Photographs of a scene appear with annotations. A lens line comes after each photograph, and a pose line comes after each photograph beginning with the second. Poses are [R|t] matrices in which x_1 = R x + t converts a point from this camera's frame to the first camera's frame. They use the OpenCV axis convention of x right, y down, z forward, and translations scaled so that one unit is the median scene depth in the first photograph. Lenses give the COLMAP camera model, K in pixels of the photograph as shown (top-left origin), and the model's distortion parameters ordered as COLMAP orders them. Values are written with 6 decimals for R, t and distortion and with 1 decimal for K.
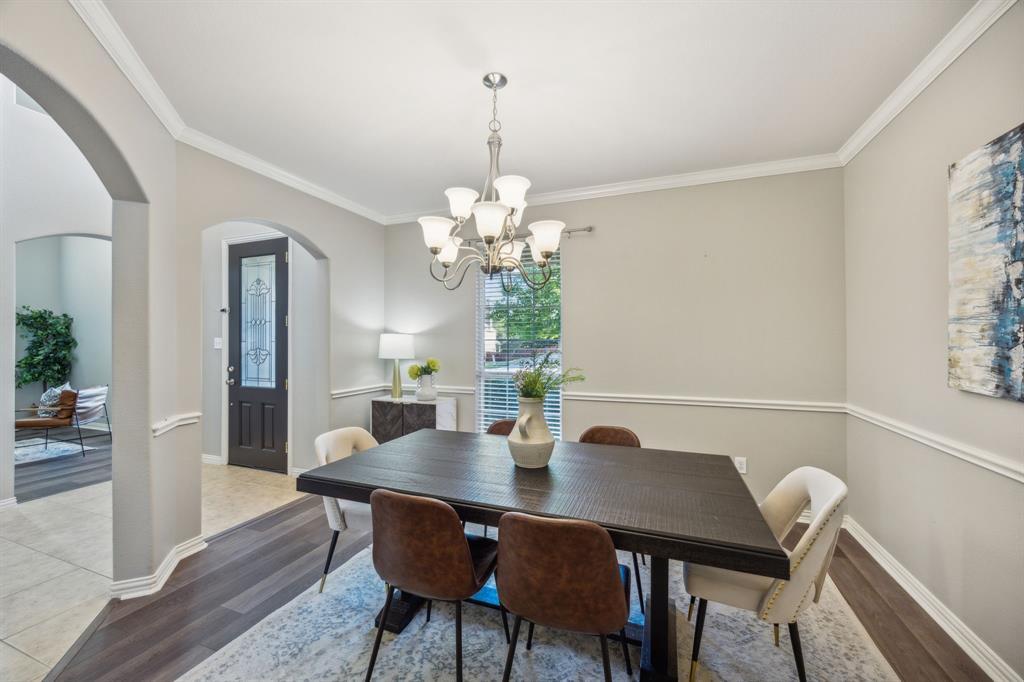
lens RADIAL K [[396.4, 0, 517.2], [0, 396.4, 341.6], [0, 0, 1]] dist [0.001395, 0.000159]
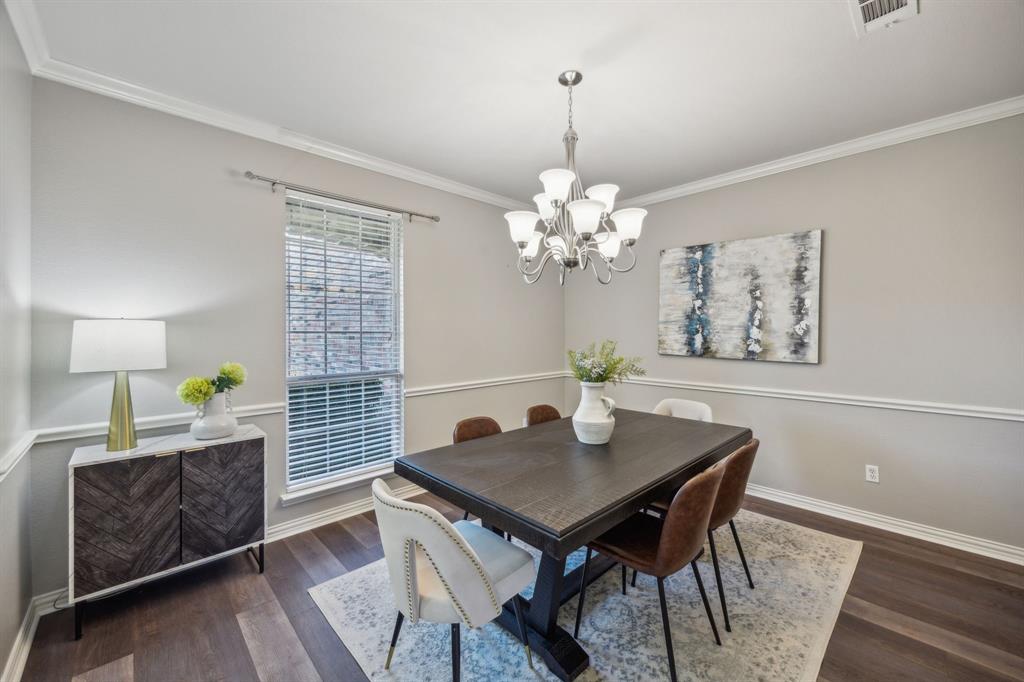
lens RADIAL K [[396.4, 0, 515.7], [0, 396.4, 334.7], [0, 0, 1]] dist [0.001395, 0.000159]
pose [[0.436655, -0.000223, 0.899629, -1.260798], [0.008284, 0.999959, -0.003772, 0.014743], [-0.899591, 0.009099, 0.436638, 0.826745]]
